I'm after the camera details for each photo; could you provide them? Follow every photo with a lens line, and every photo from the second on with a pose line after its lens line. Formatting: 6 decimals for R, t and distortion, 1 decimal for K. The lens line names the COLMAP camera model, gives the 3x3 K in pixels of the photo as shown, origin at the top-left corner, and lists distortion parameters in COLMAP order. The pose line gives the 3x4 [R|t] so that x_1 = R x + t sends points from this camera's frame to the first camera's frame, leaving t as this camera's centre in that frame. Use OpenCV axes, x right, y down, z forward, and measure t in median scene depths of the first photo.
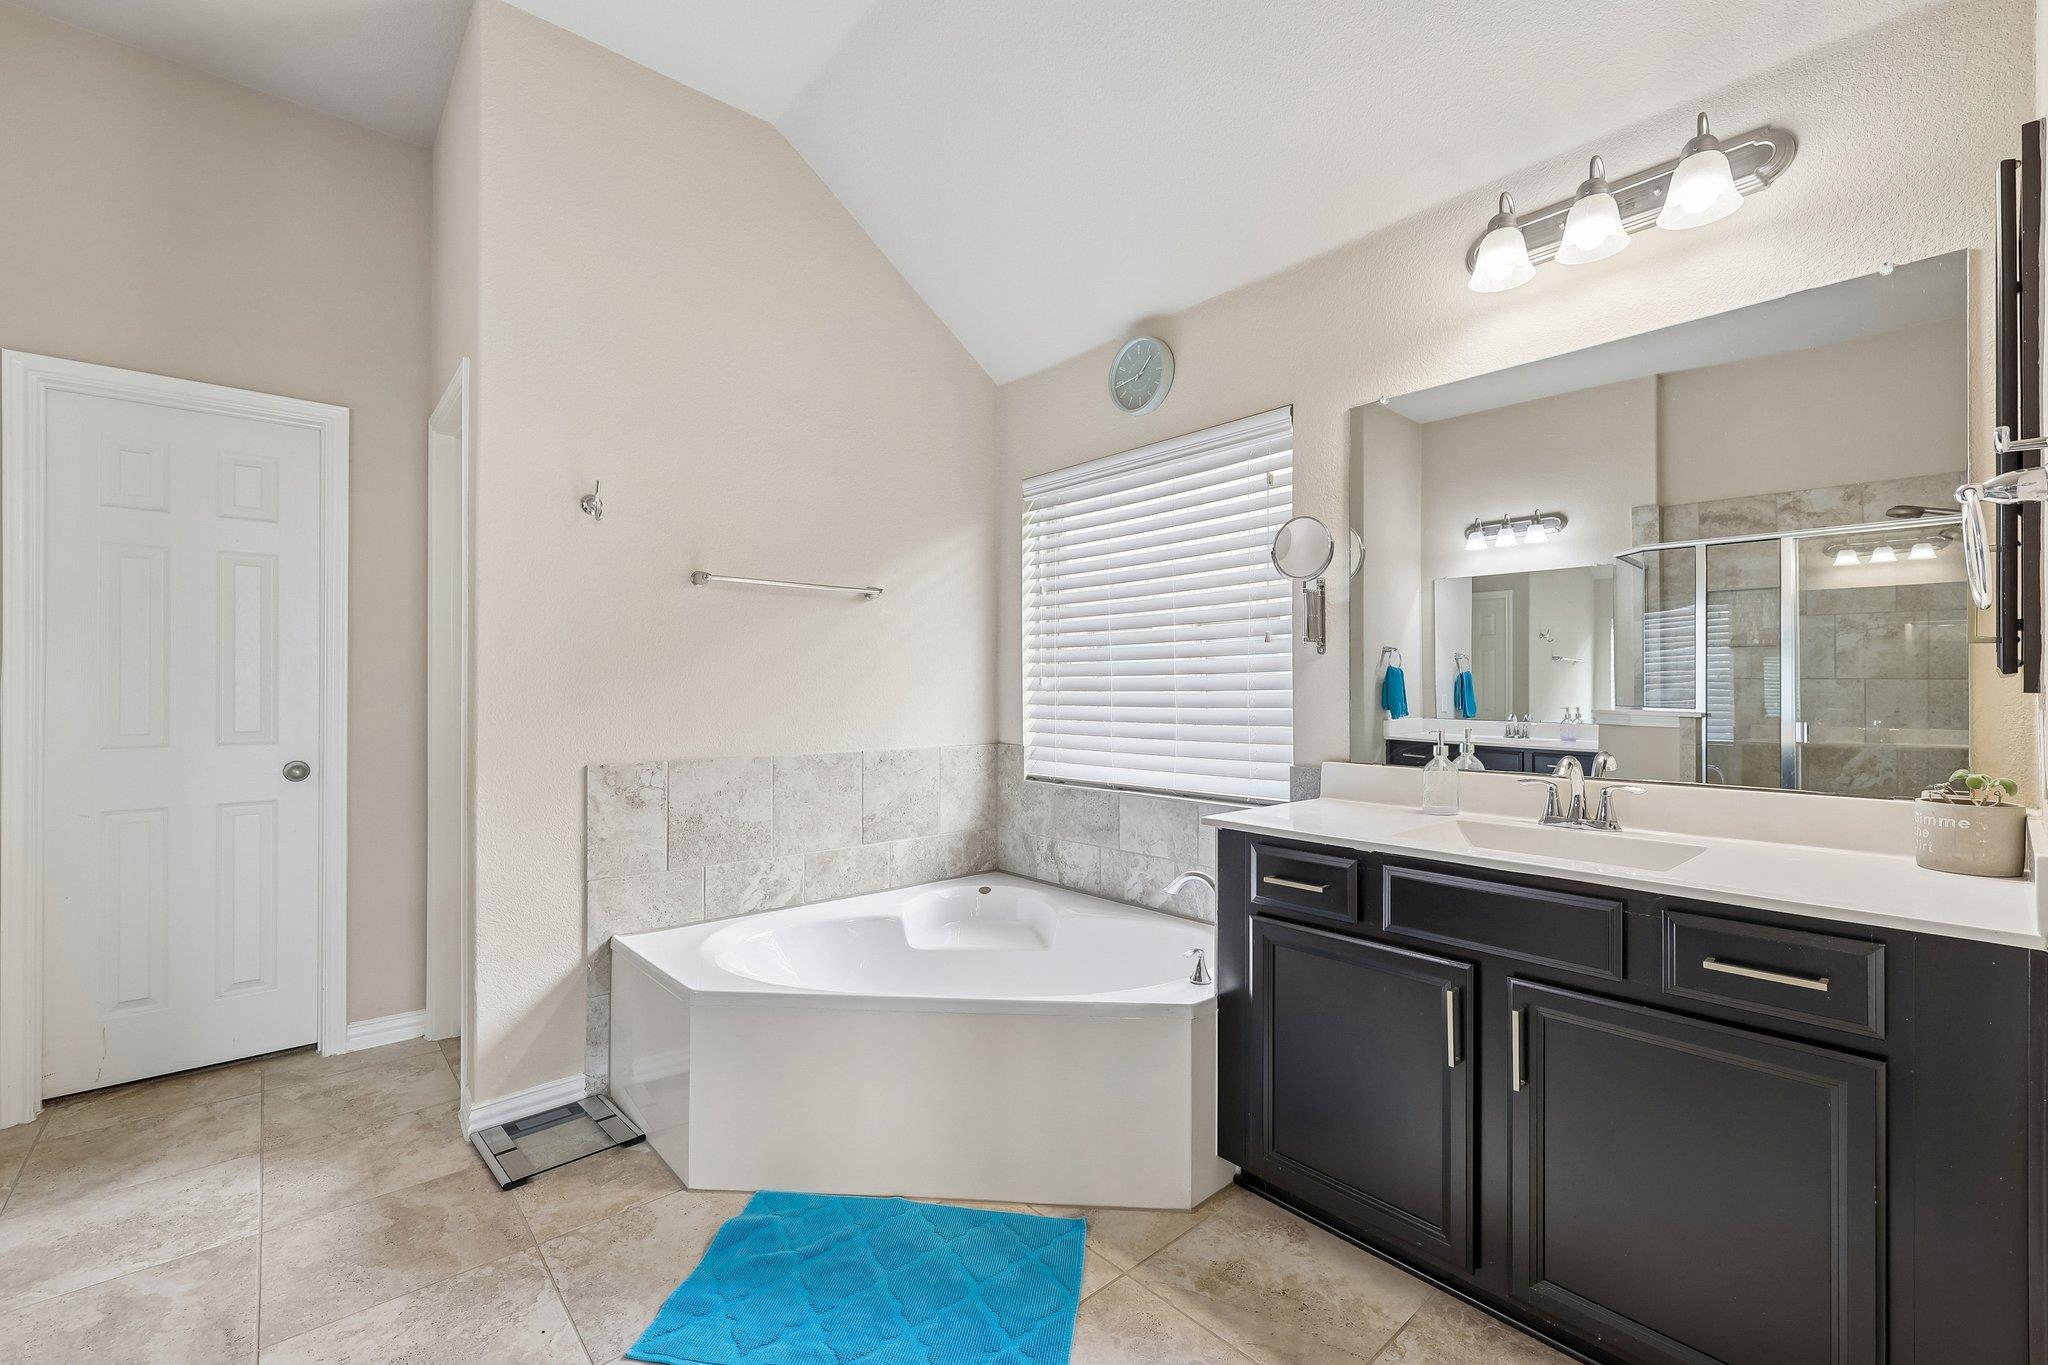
lens RADIAL K [[862.4, 0, 1034.7], [0, 862.4, 690.1], [0, 0, 1]] dist [0.000461, 0.000460]
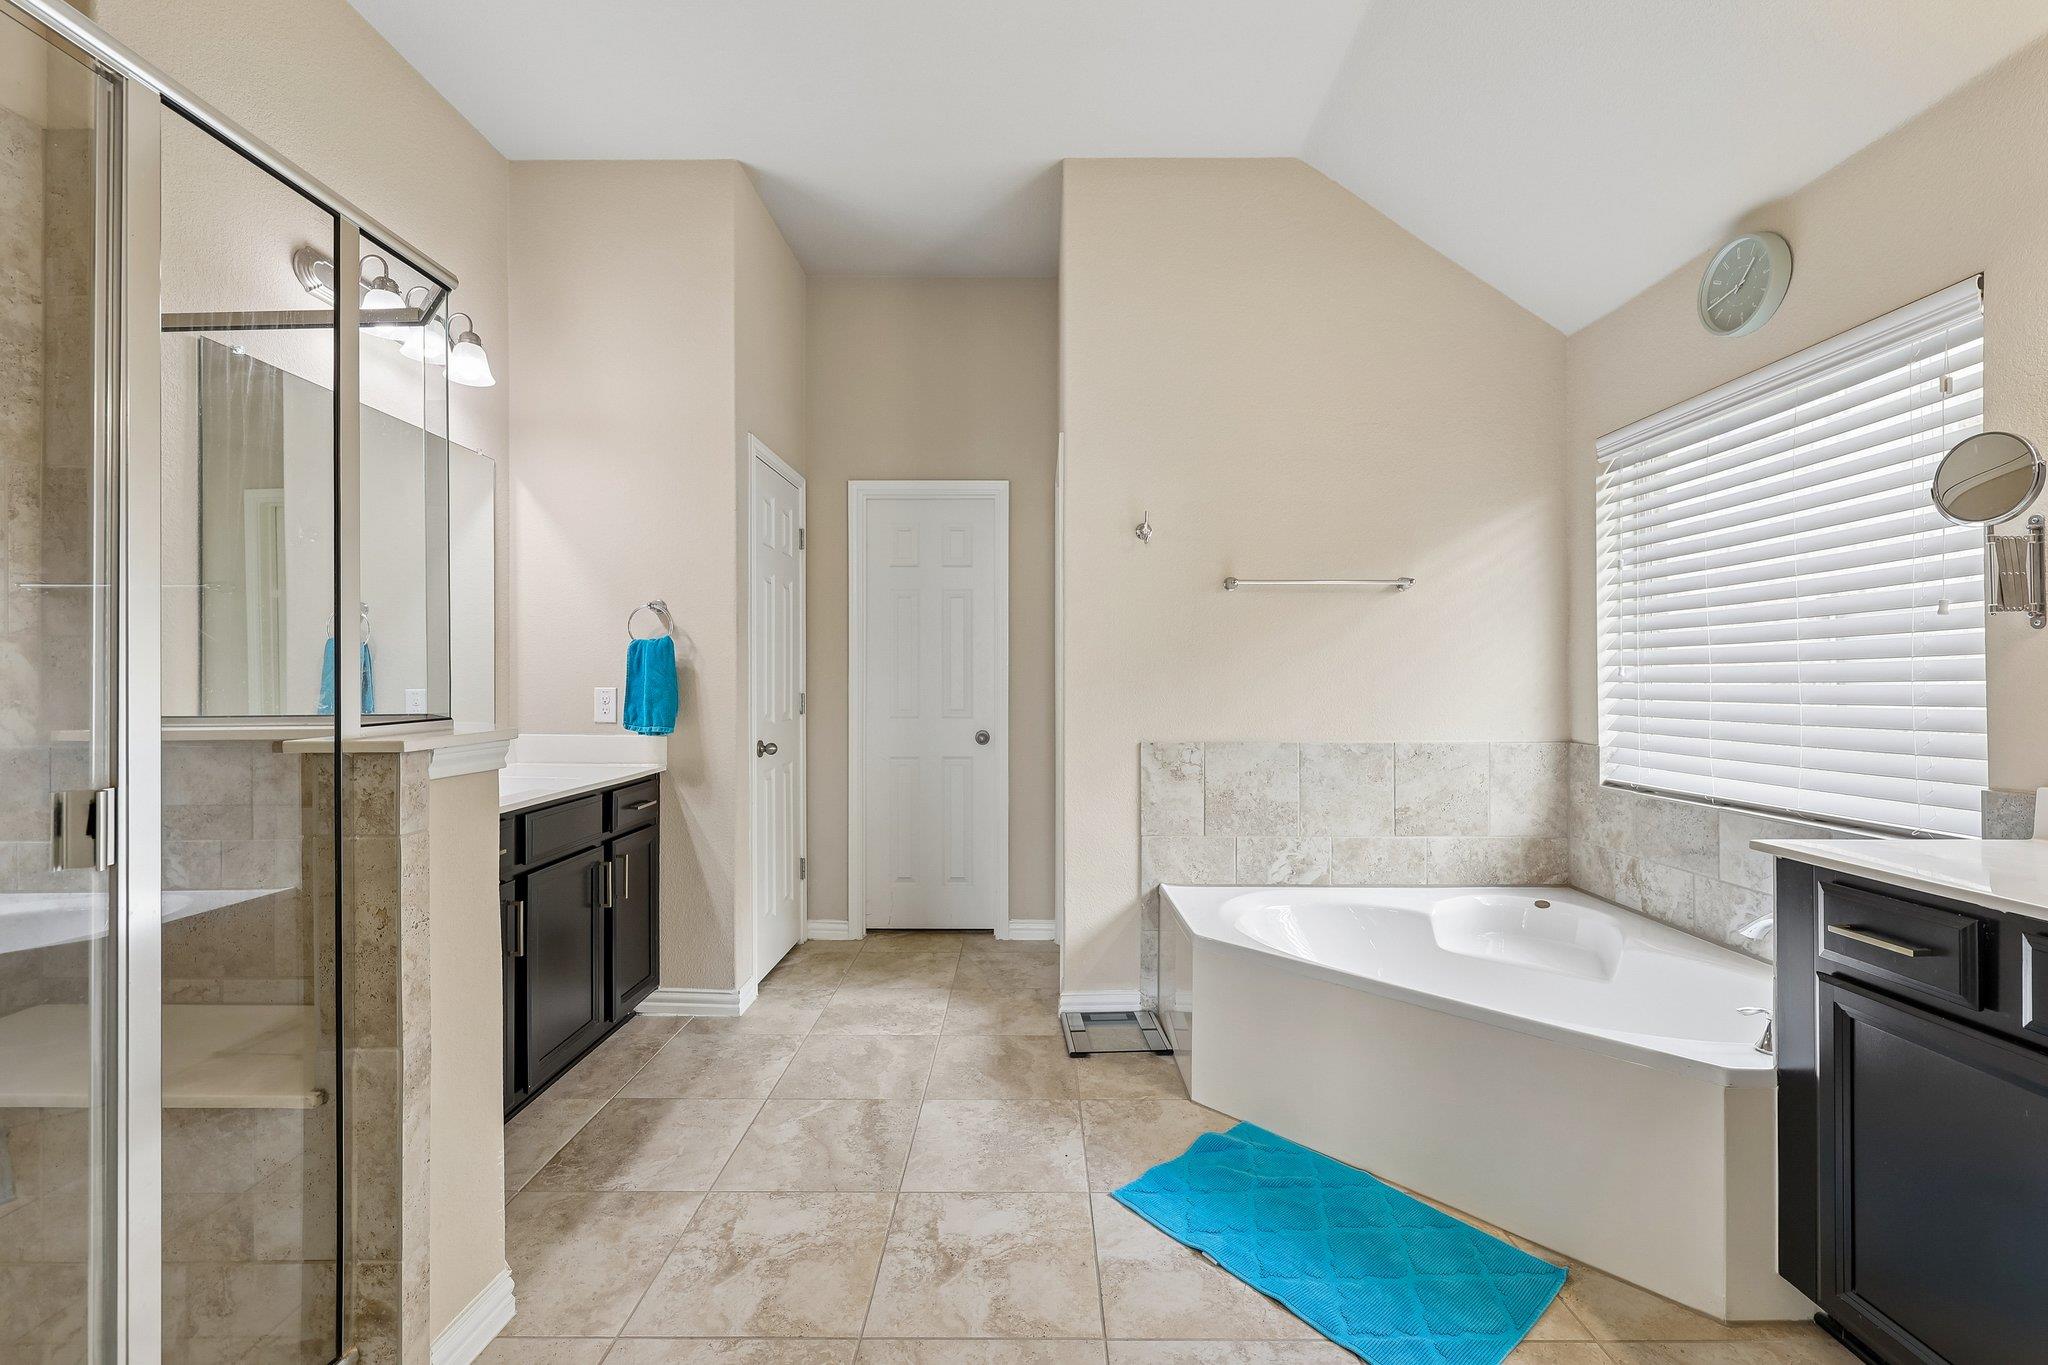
lens RADIAL K [[861.2, 0, 1028.6], [0, 861.2, 679.3], [0, 0, 1]] dist [-0.000304, 0.000589]
pose [[0.749736, -0.001686, -0.661735, 0.155483], [0.000294, 0.999998, -0.002214, -0.000265], [0.661737, 0.001465, 0.749735, -0.029465]]
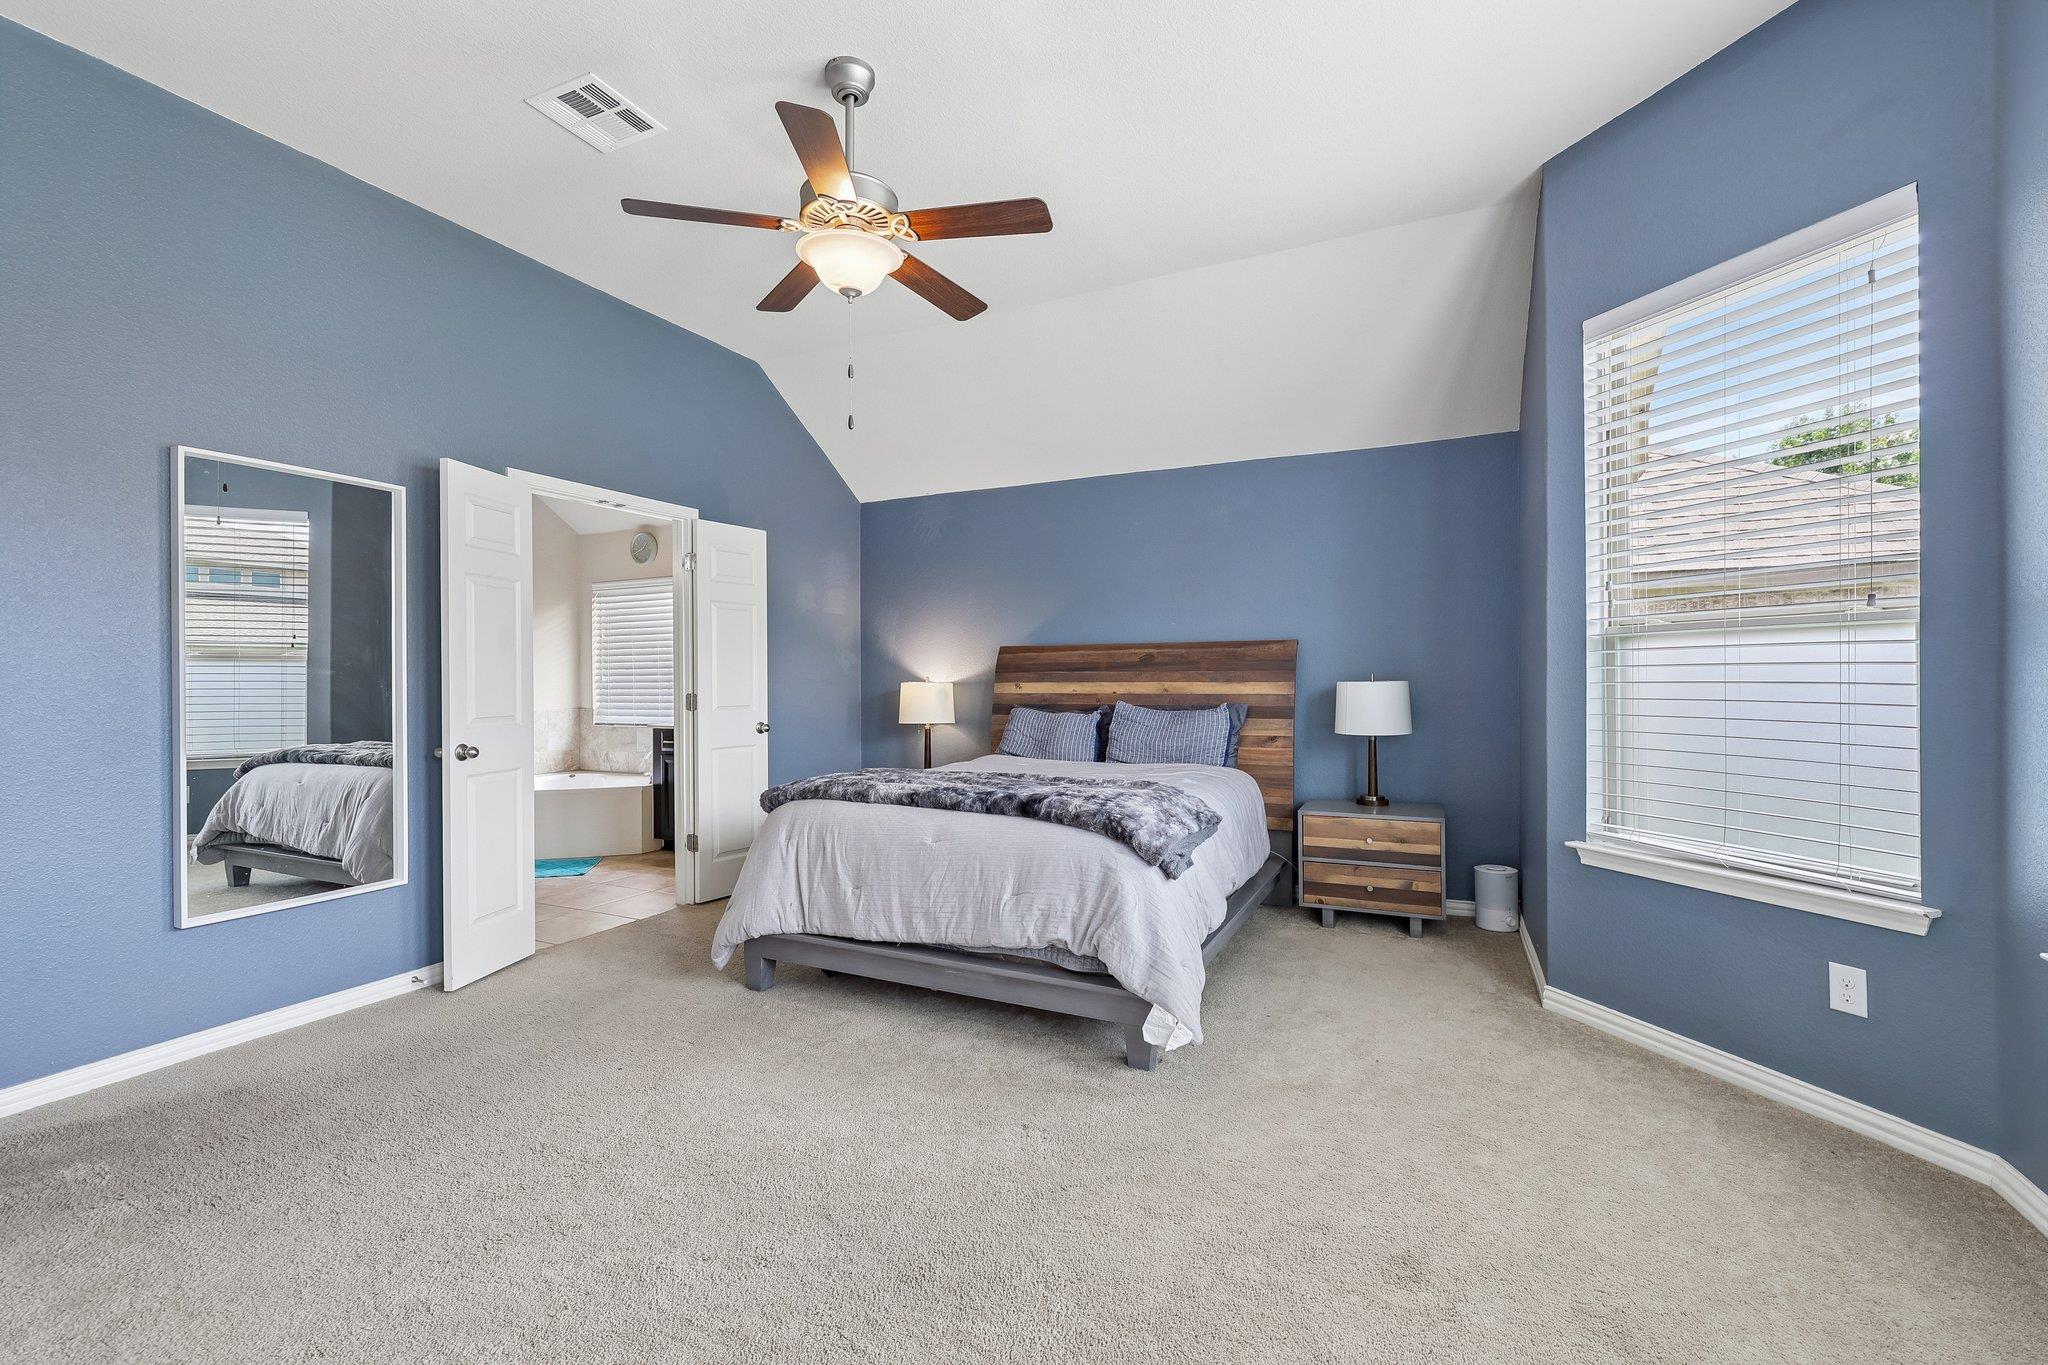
lens RADIAL K [[861.2, 0, 1028.6], [0, 861.2, 679.3], [0, 0, 1]] dist [-0.000304, 0.000589]
pose [[0.919651, -0.002435, 0.392729, 0.167887], [0.002791, 0.999996, -0.000335, -0.004596], [-0.392726, 0.001404, 0.919654, -1.624908]]
